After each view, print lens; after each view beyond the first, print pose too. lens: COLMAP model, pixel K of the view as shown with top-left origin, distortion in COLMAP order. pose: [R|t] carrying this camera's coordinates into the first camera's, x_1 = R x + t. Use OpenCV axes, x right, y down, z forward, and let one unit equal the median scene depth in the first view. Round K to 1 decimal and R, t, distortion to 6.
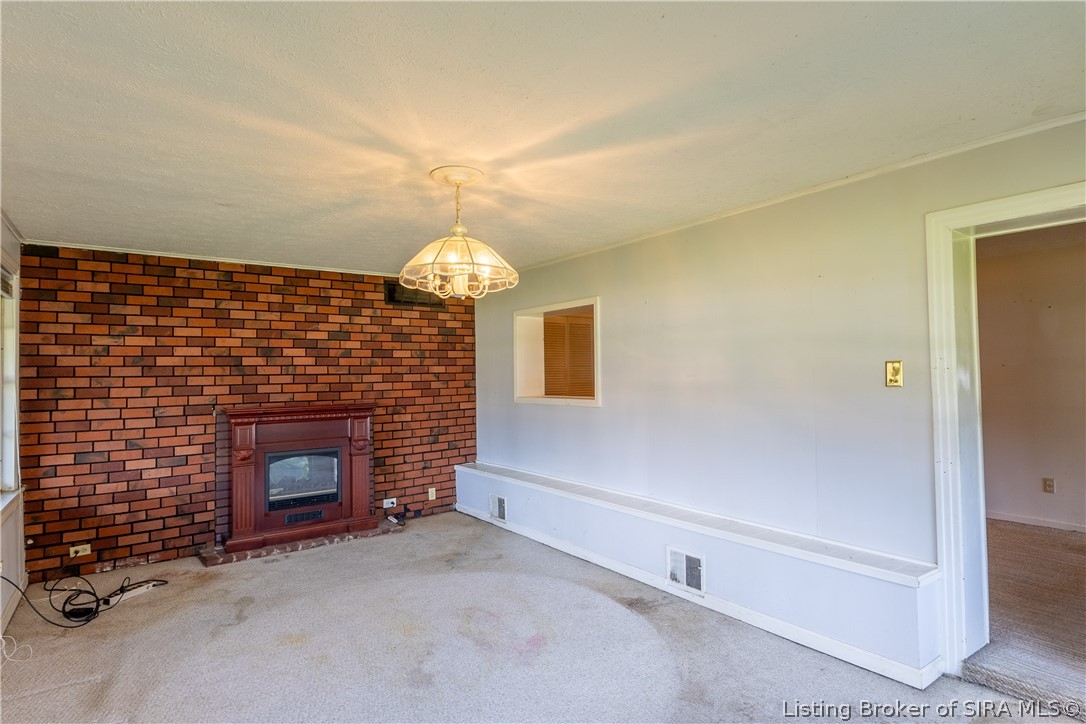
lens RADIAL K [[581.6, 0, 543.0], [0, 581.6, 362.0], [0, 0, 1]] dist [0.027313, -0.014036]
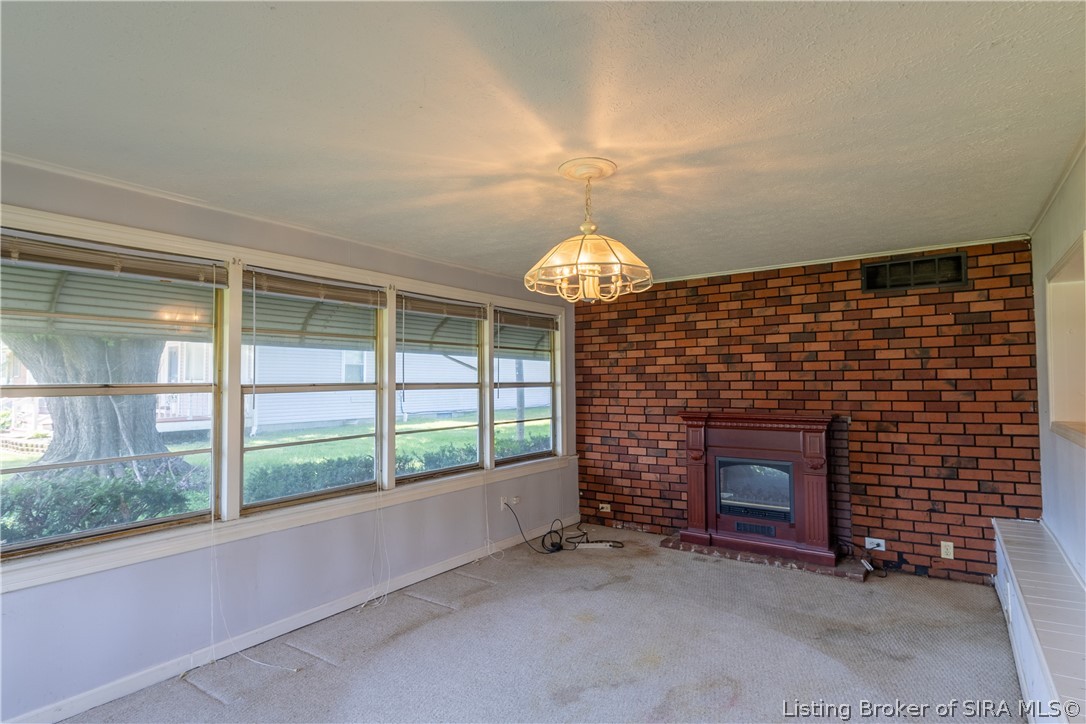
lens RADIAL K [[581.6, 0, 543.0], [0, 581.6, 362.0], [0, 0, 1]] dist [0.027313, -0.014036]
pose [[0.314963, -0.024228, -0.948795, 0.394593], [0.021807, 0.999595, -0.018286, 0.000546], [0.948853, -0.014931, 0.315364, 0.364944]]
